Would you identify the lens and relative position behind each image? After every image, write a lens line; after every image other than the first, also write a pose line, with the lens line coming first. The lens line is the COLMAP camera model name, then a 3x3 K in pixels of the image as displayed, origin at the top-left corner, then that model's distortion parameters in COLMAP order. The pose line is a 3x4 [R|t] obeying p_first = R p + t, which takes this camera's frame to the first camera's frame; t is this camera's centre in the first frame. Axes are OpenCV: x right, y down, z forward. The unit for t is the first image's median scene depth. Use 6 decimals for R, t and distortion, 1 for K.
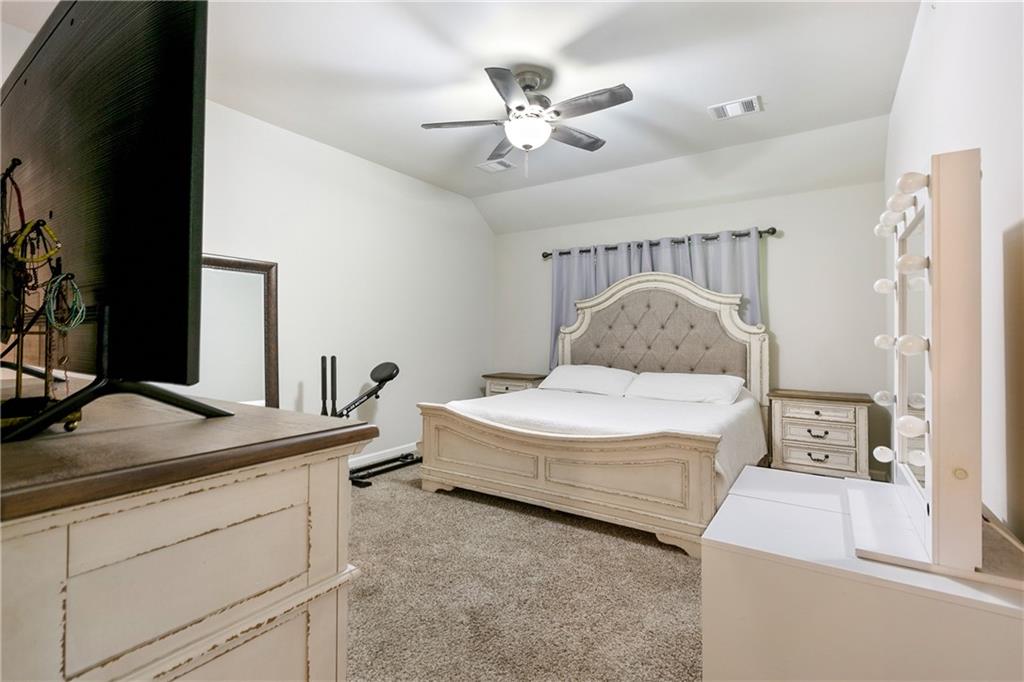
lens RADIAL K [[472.6, 0, 511.6], [0, 472.6, 335.2], [0, 0, 1]] dist [0.002514, 0.000230]
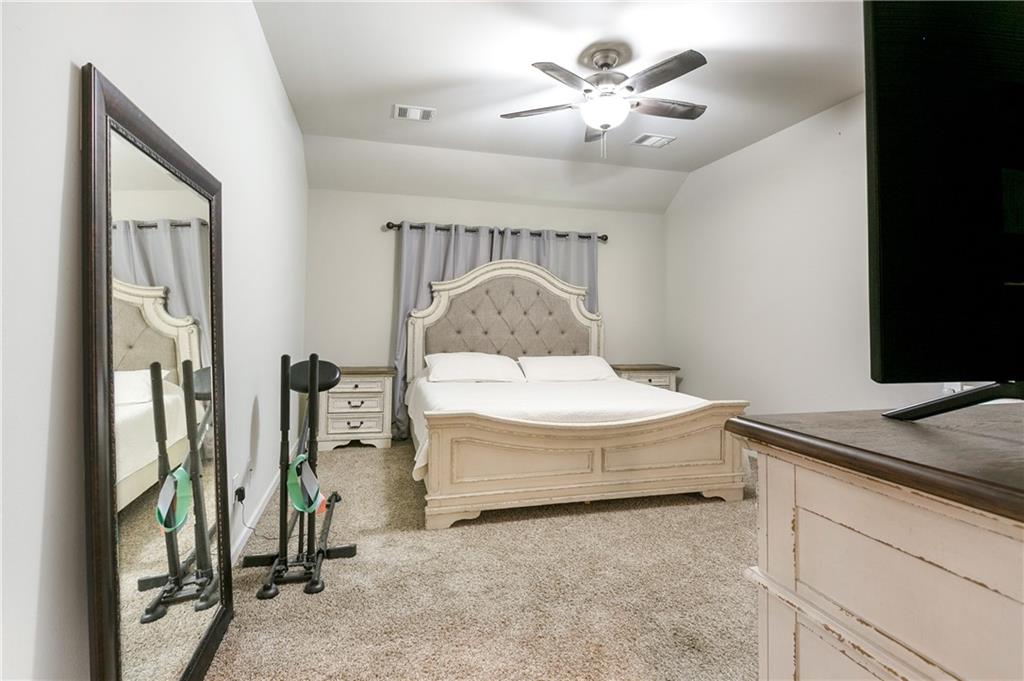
lens RADIAL K [[478.4, 0, 509.4], [0, 478.4, 319.5], [0, 0, 1]] dist [-0.002824, -0.000078]
pose [[0.673486, 0.007978, 0.739157, -0.529351], [-0.009048, 0.999956, -0.002549, 0.000036], [-0.739145, -0.004971, 0.673528, 0.327673]]
